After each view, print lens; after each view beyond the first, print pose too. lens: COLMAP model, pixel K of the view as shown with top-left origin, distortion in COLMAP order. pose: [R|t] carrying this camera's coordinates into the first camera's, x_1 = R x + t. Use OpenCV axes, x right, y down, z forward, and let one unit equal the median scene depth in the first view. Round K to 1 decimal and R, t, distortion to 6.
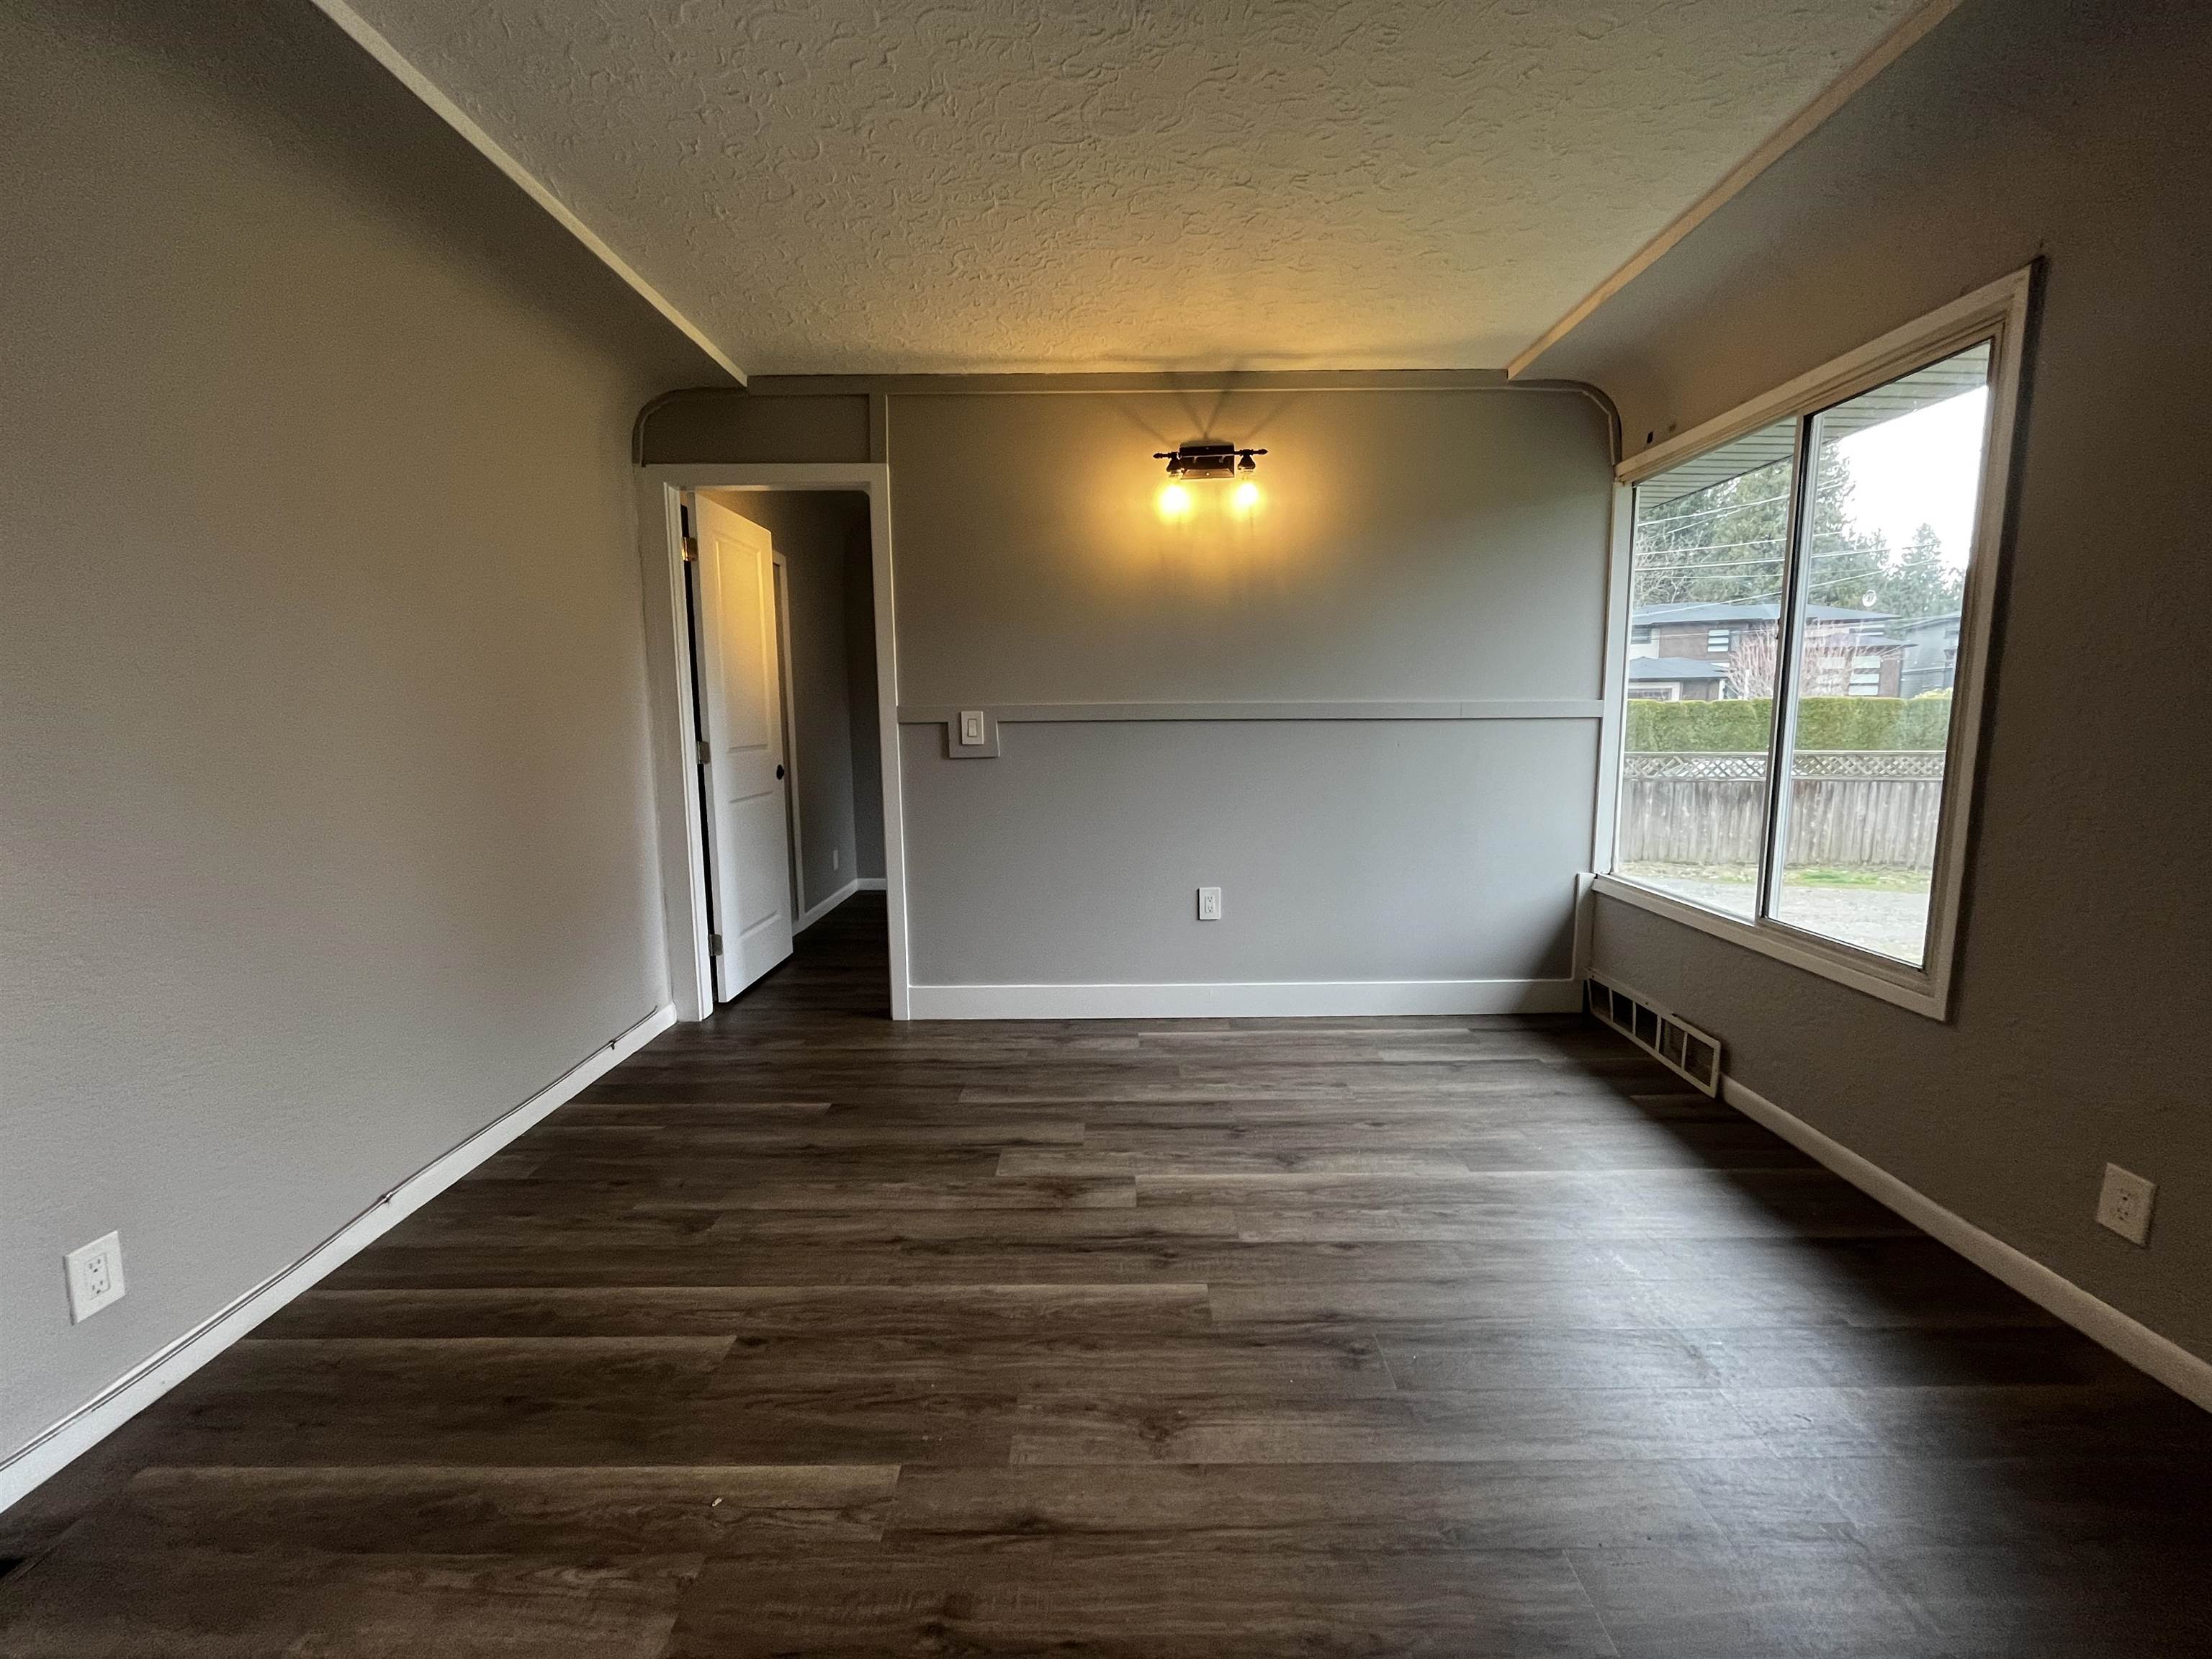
lens RADIAL K [[891.2, 0, 1108.5], [0, 891.2, 826.0], [0, 0, 1]] dist [-0.001226, -0.000375]
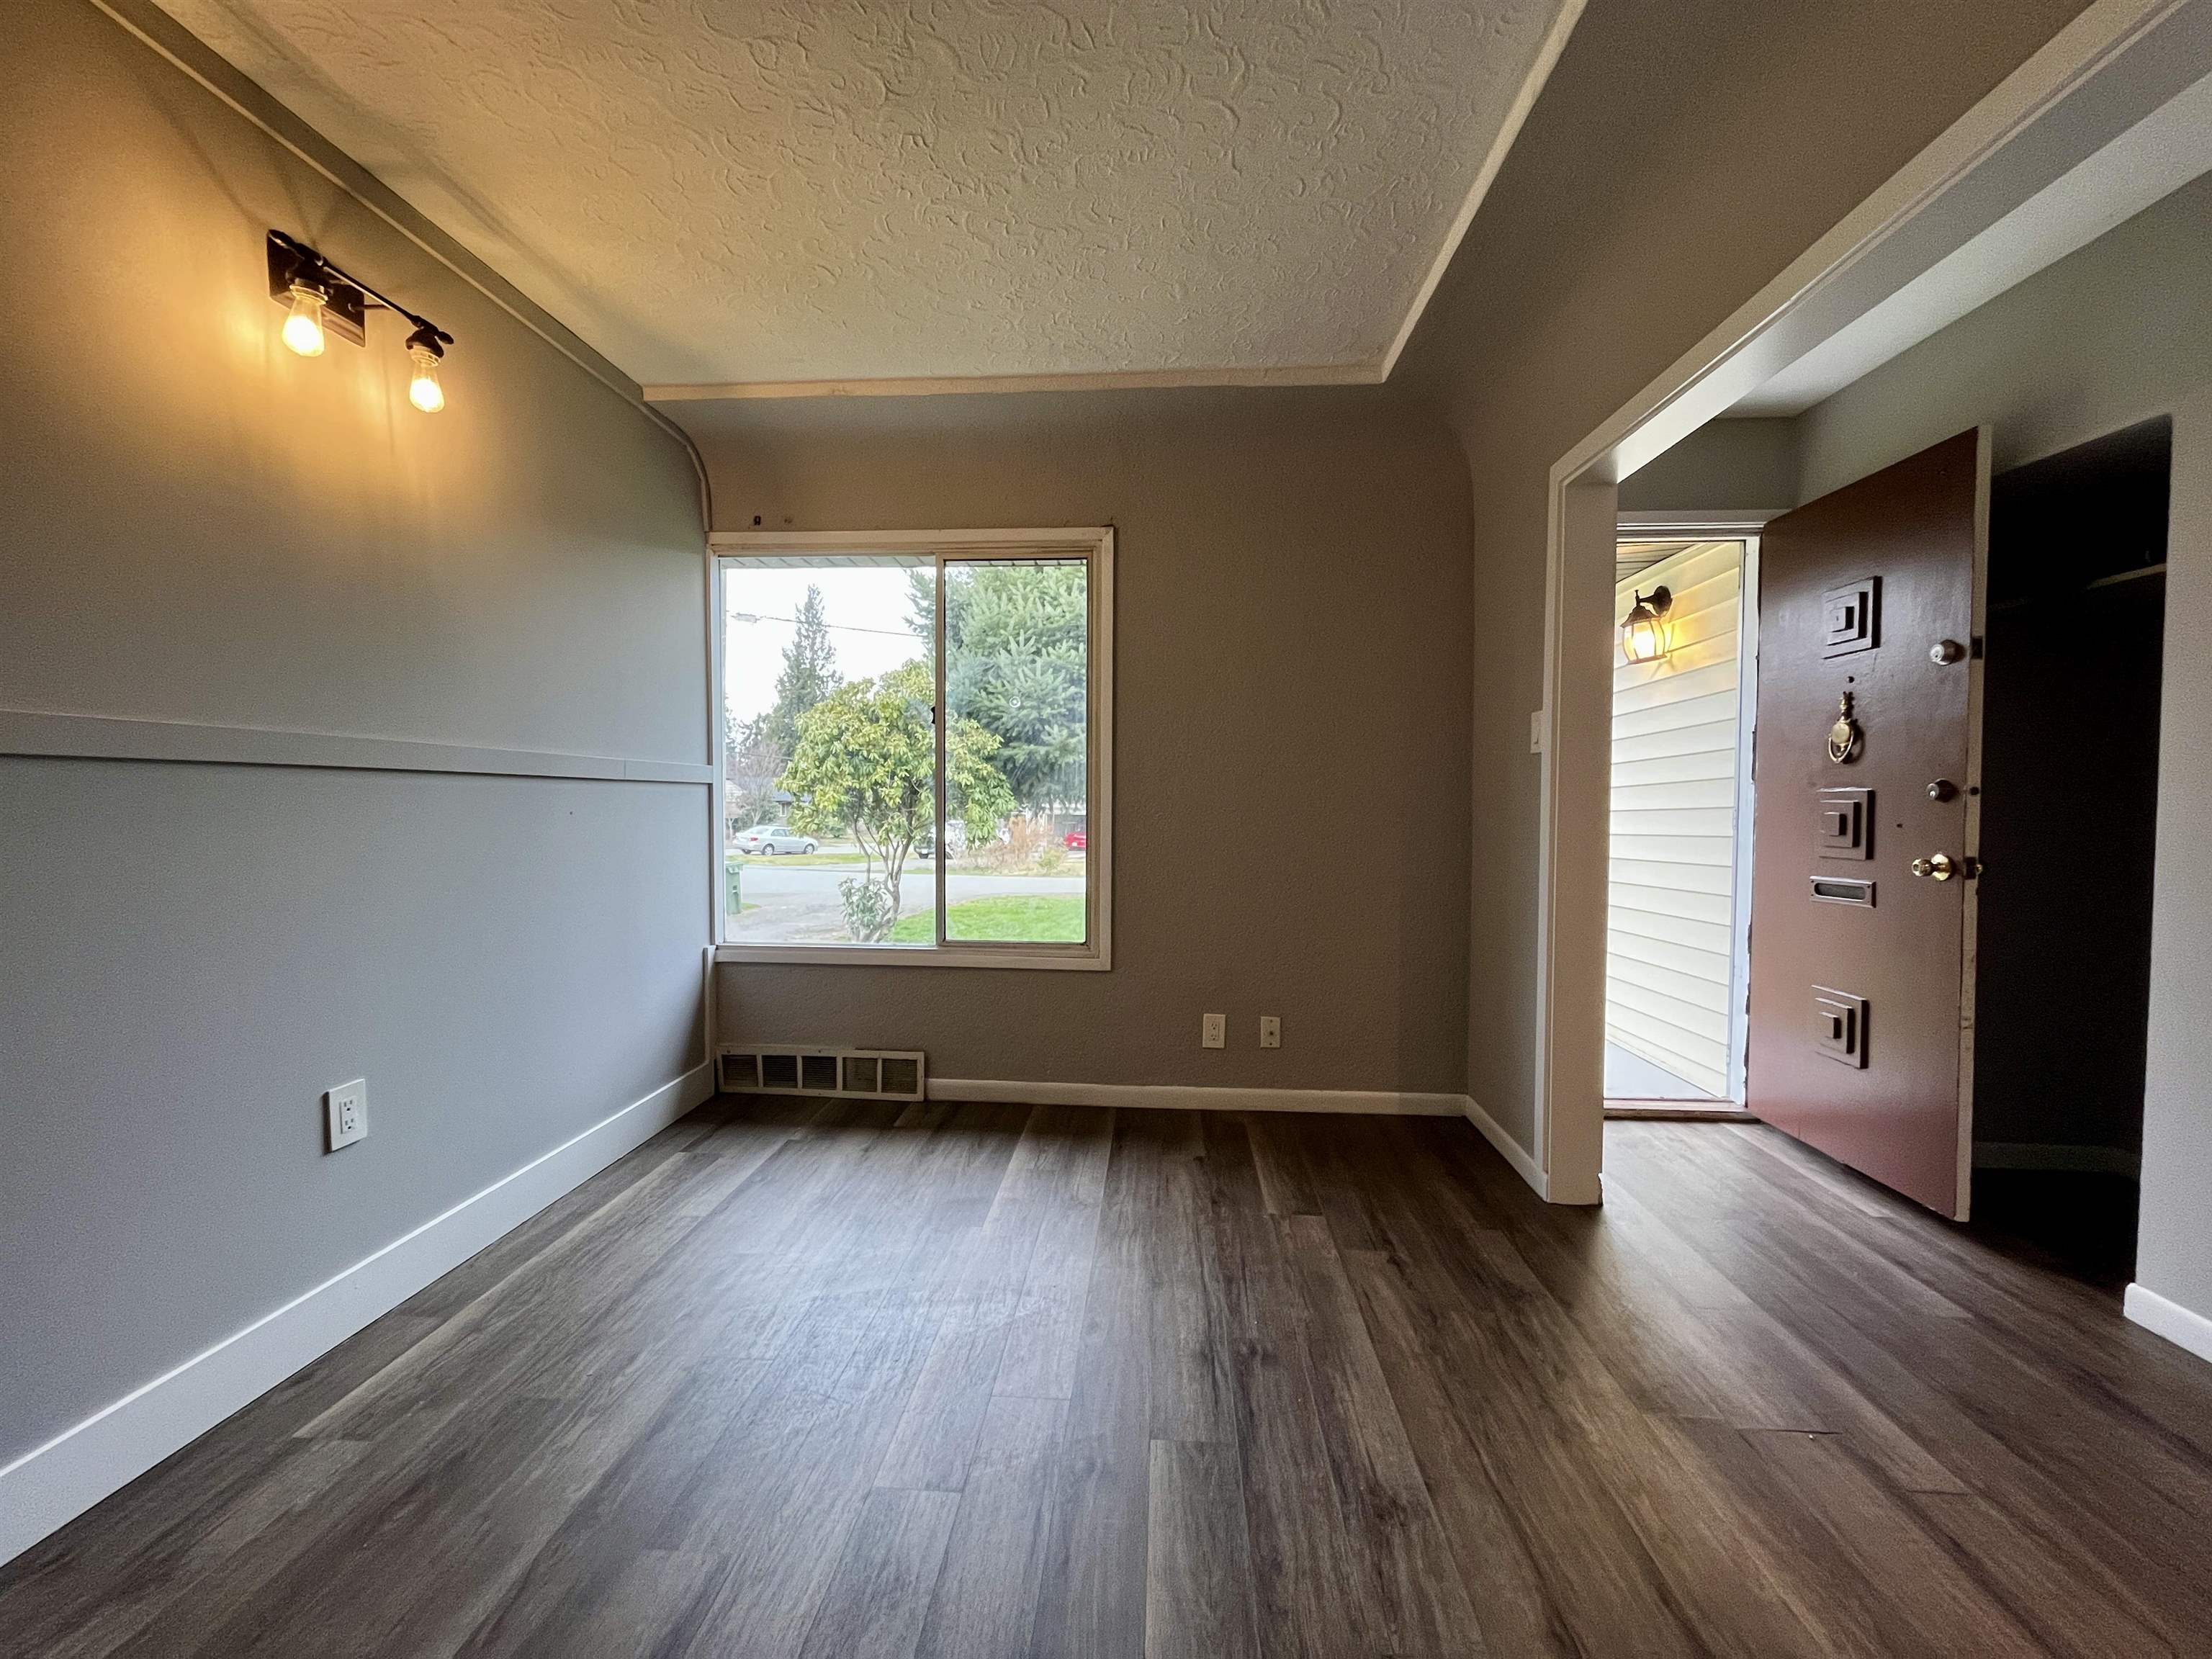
lens RADIAL K [[892.9, 0, 1109.2], [0, 892.9, 821.6], [0, 0, 1]] dist [-0.001051, -0.000218]
pose [[0.059459, -0.015451, 0.998111, -0.488278], [0.120833, 0.992639, 0.008168, -0.043799], [-0.990891, 0.120119, 0.060888, 0.636530]]
